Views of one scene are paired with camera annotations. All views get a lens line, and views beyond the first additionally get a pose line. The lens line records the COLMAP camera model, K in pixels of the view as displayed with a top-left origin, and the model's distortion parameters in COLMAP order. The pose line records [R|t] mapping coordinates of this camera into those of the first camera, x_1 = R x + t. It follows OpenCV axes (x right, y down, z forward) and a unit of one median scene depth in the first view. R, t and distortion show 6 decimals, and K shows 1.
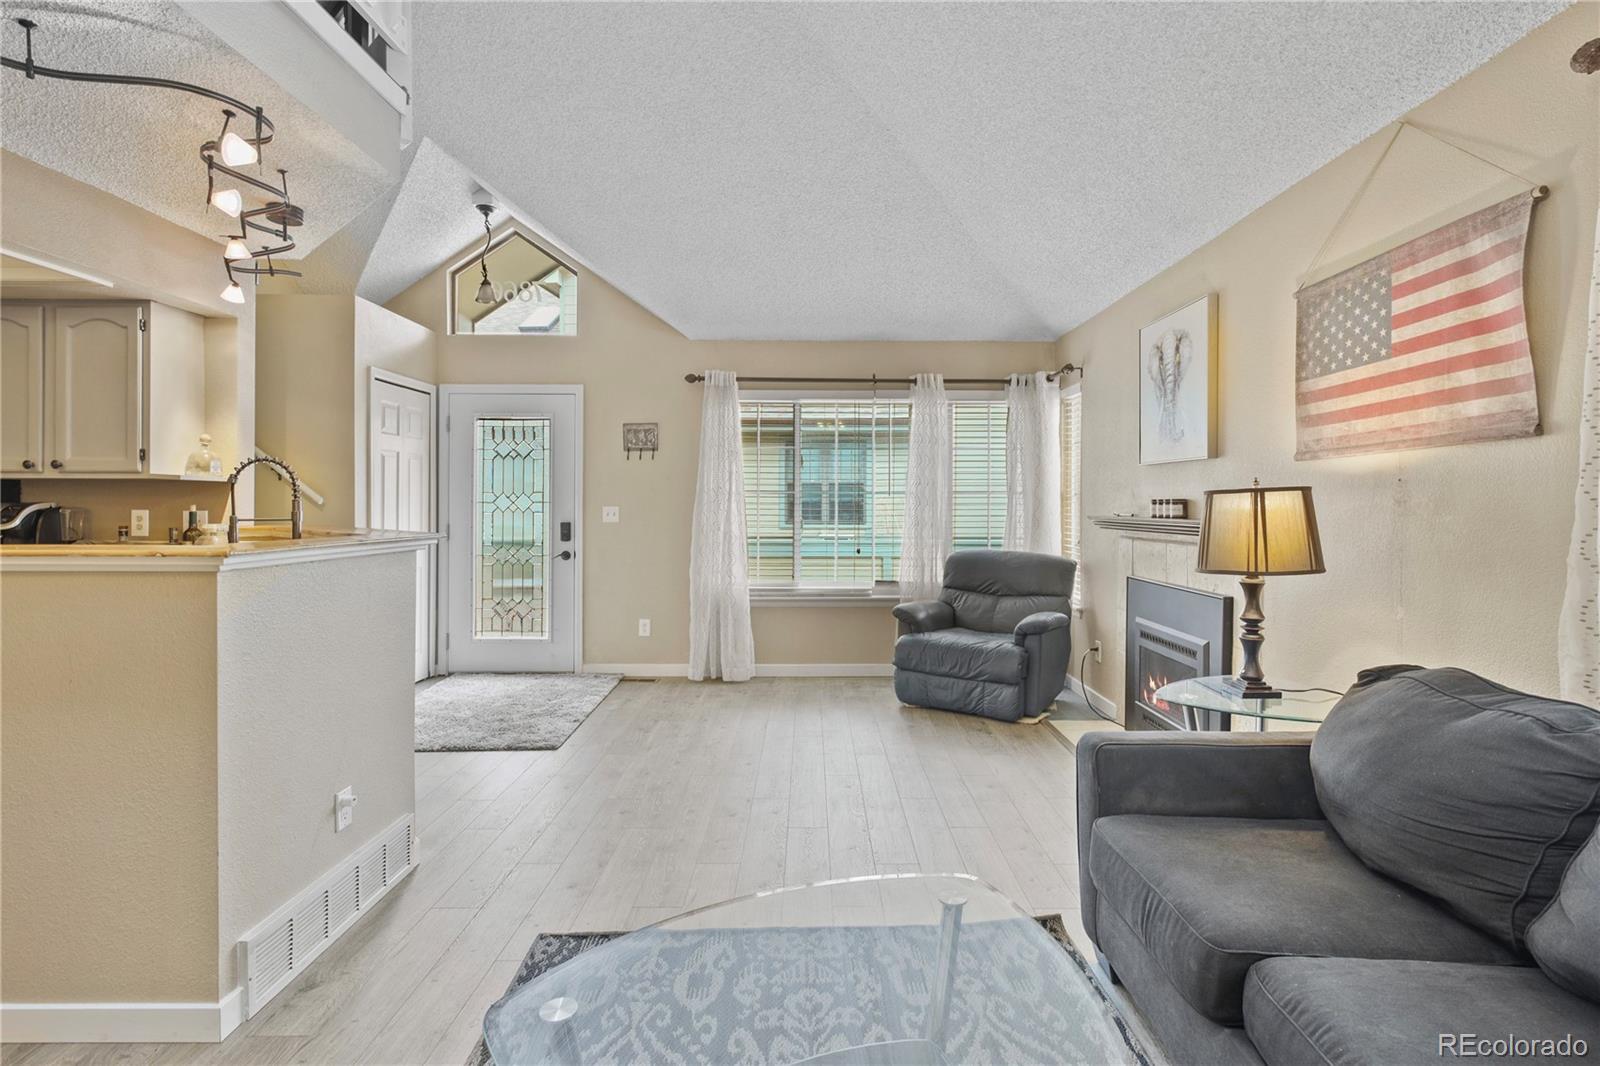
lens RADIAL K [[805.7, 0, 809.5], [0, 805.7, 507.4], [0, 0, 1]] dist [0.010373, -0.000404]
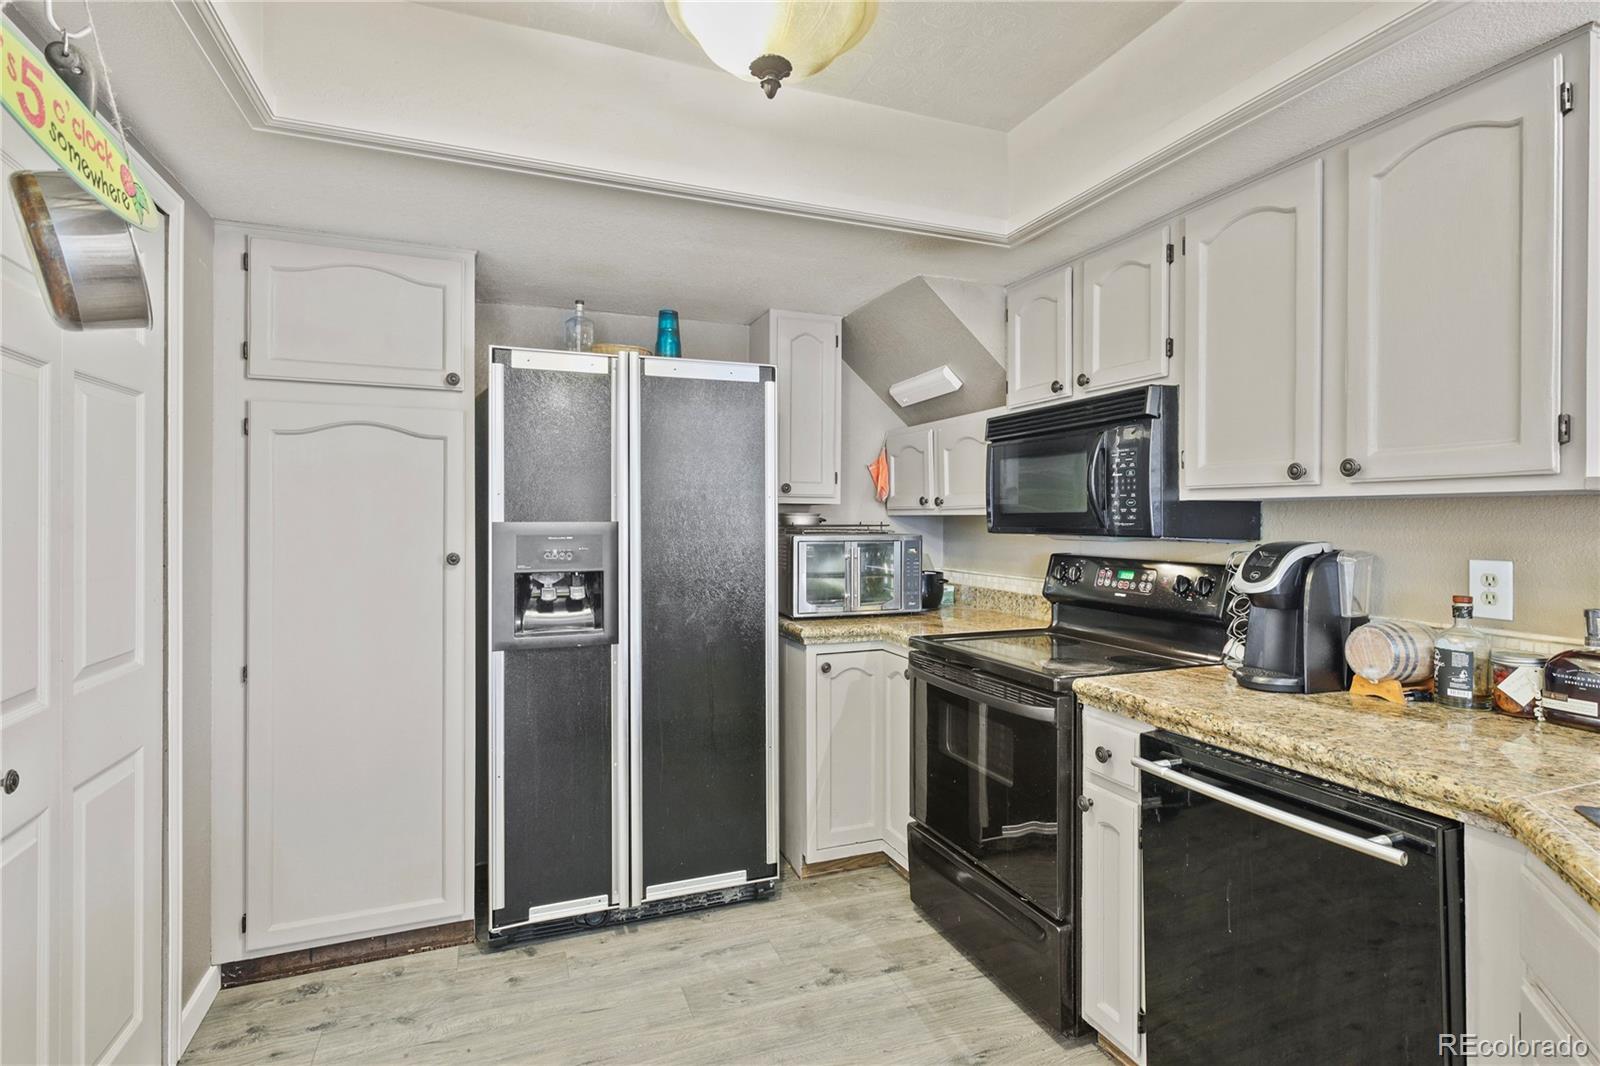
lens RADIAL K [[793.4, 0, 813.9], [0, 793.4, 518.0], [0, 0, 1]] dist [0.001216, 0.000246]
pose [[0.376437, -0.004686, -0.926430, -0.791270], [-0.003468, 0.999973, -0.006468, -0.024088], [0.926436, 0.005648, 0.376411, 0.681283]]
